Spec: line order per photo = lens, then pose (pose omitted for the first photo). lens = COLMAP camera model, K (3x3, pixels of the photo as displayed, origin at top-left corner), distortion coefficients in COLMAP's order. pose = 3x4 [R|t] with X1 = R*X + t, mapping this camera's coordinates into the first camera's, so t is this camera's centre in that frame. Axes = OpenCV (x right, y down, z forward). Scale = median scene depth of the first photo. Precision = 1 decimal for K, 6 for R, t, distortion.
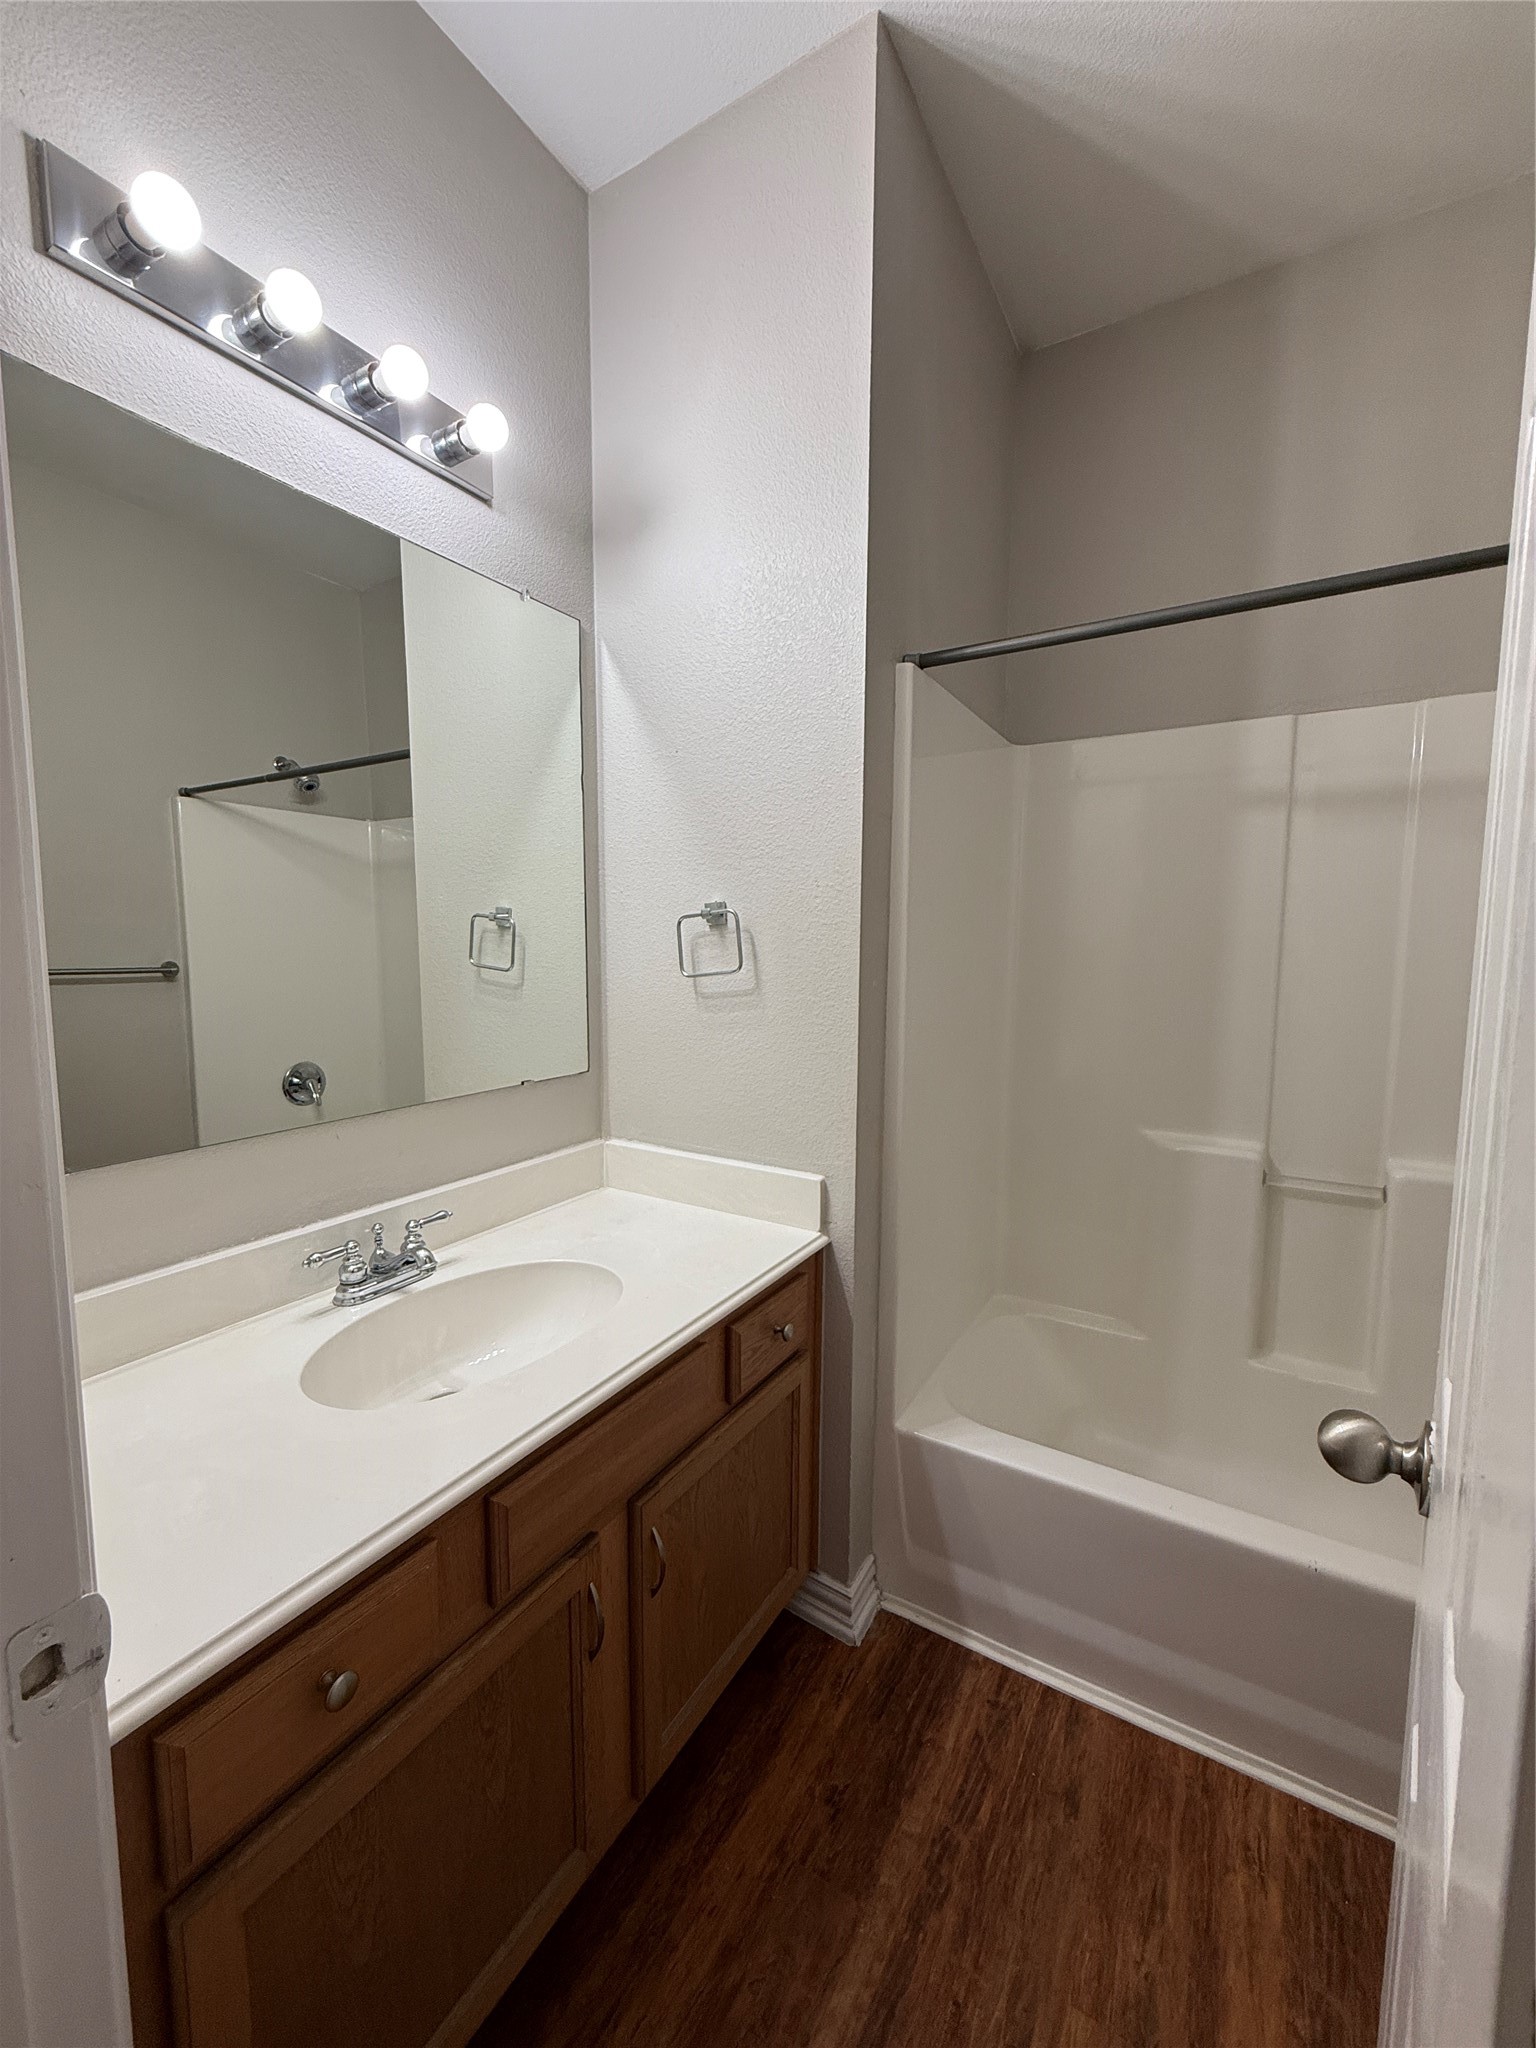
lens RADIAL K [[817.8, 0, 767.6], [0, 817.8, 1023.9], [0, 0, 1]] dist [-0.000785, 0.000535]
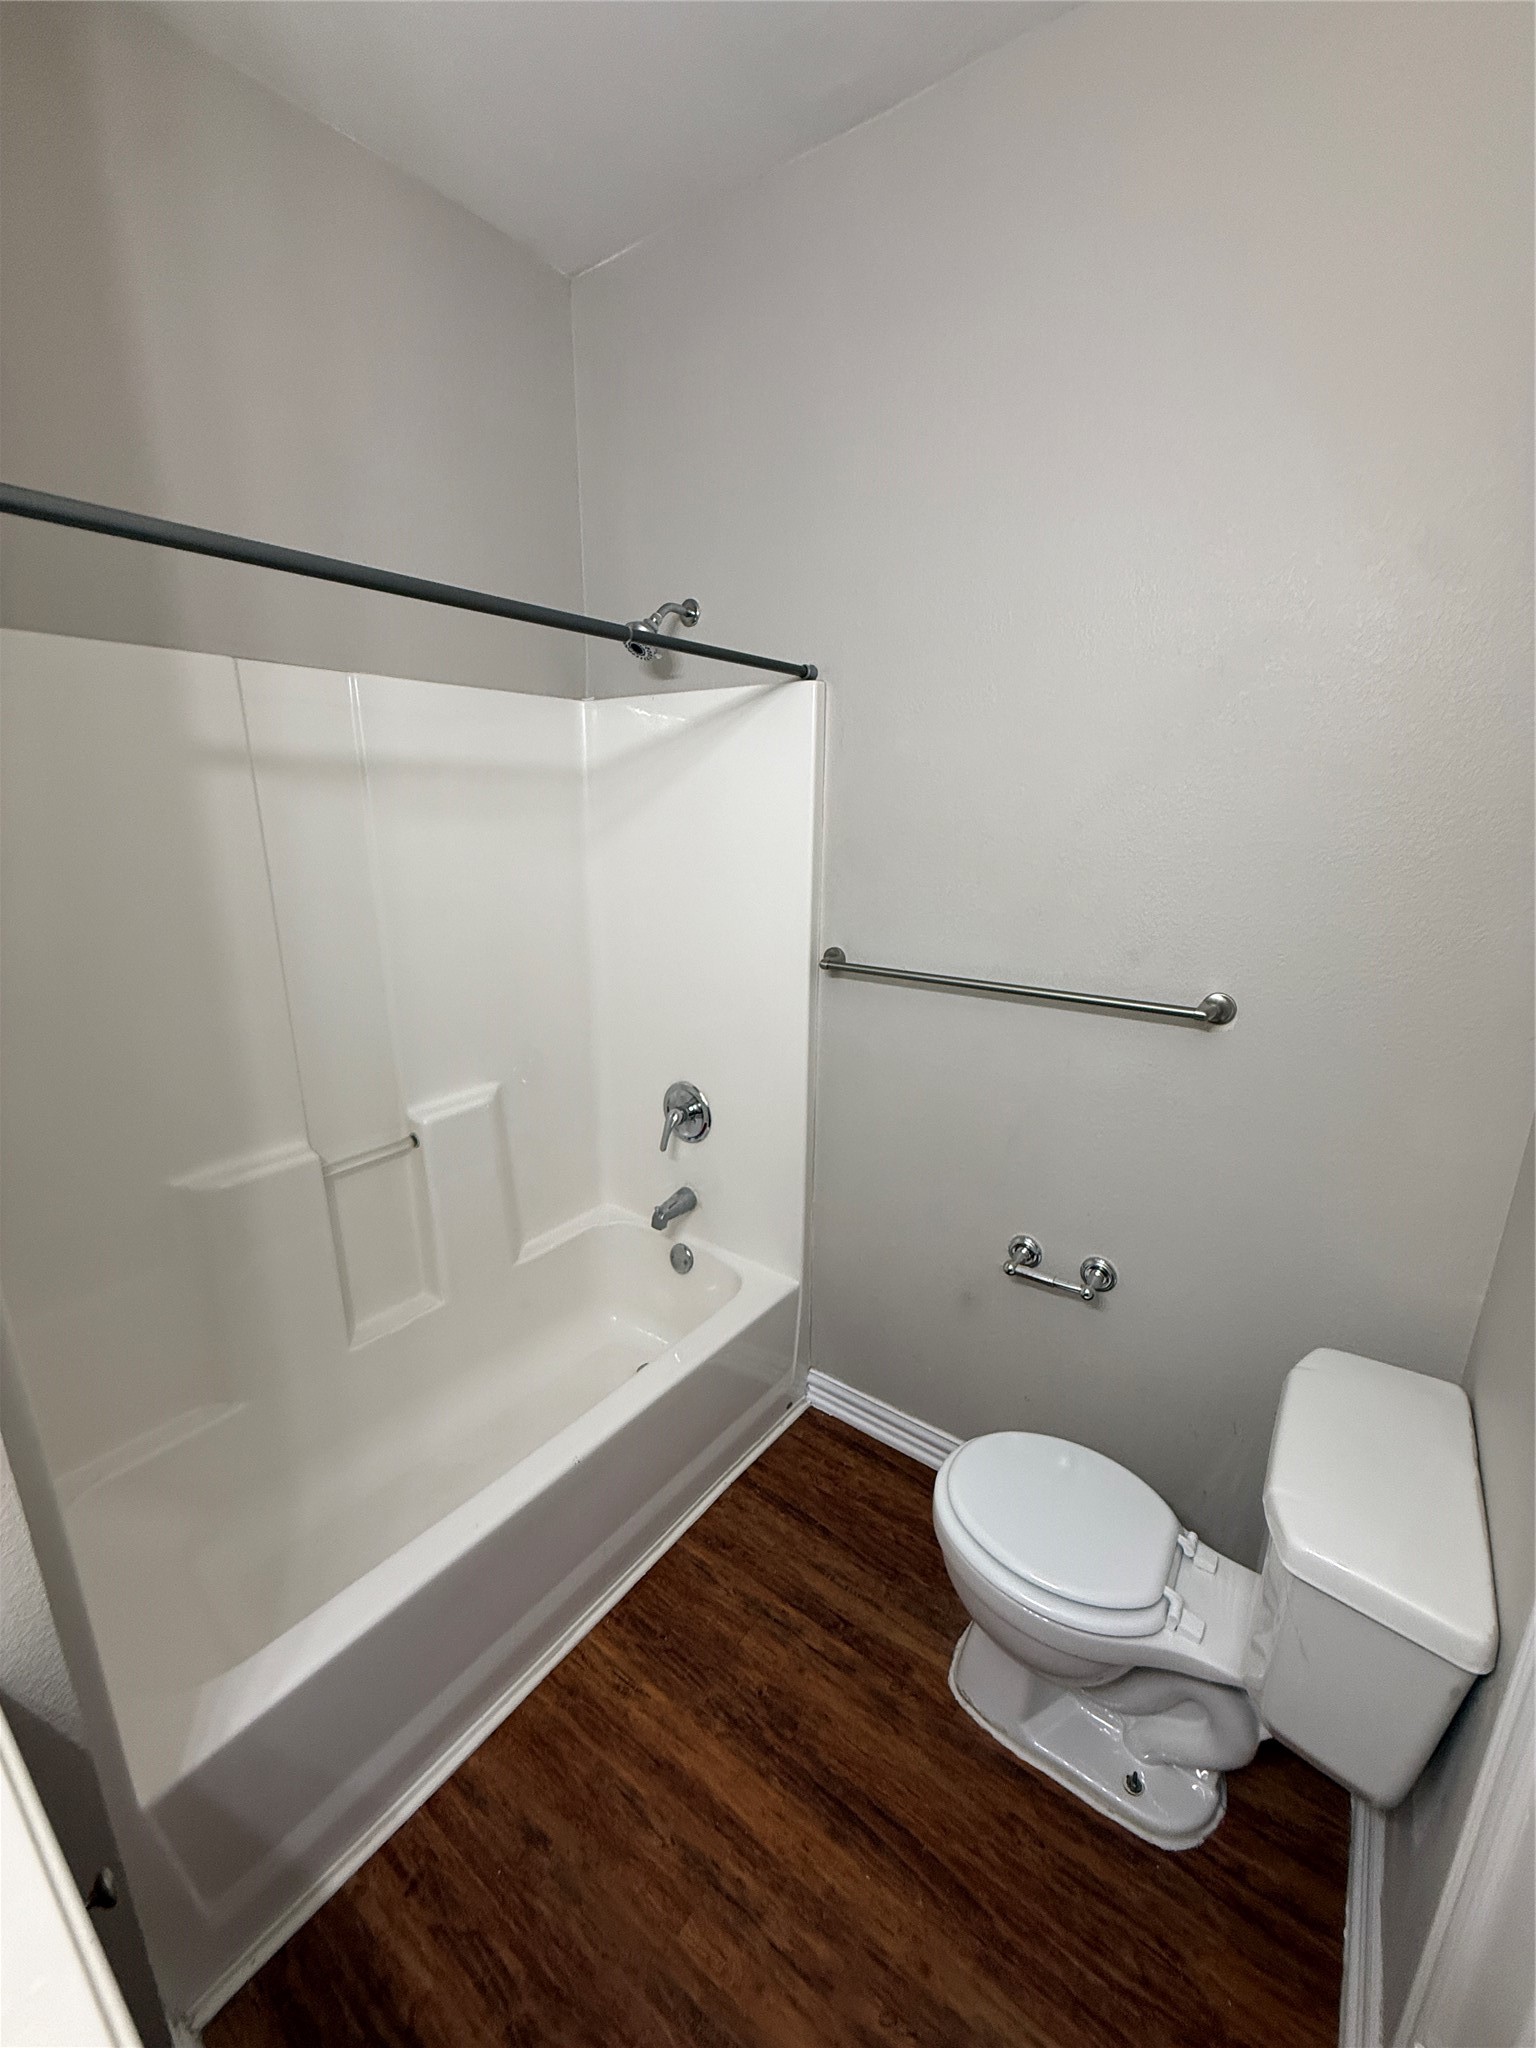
lens RADIAL K [[817.8, 0, 771.1], [0, 817.8, 1024.2], [0, 0, 1]] dist [-0.000785, 0.000535]
pose [[0.091088, -0.264669, 0.960028, -0.291241], [0.091912, 0.962155, 0.256535, -0.239871], [-0.991592, 0.064870, 0.111967, 0.504570]]
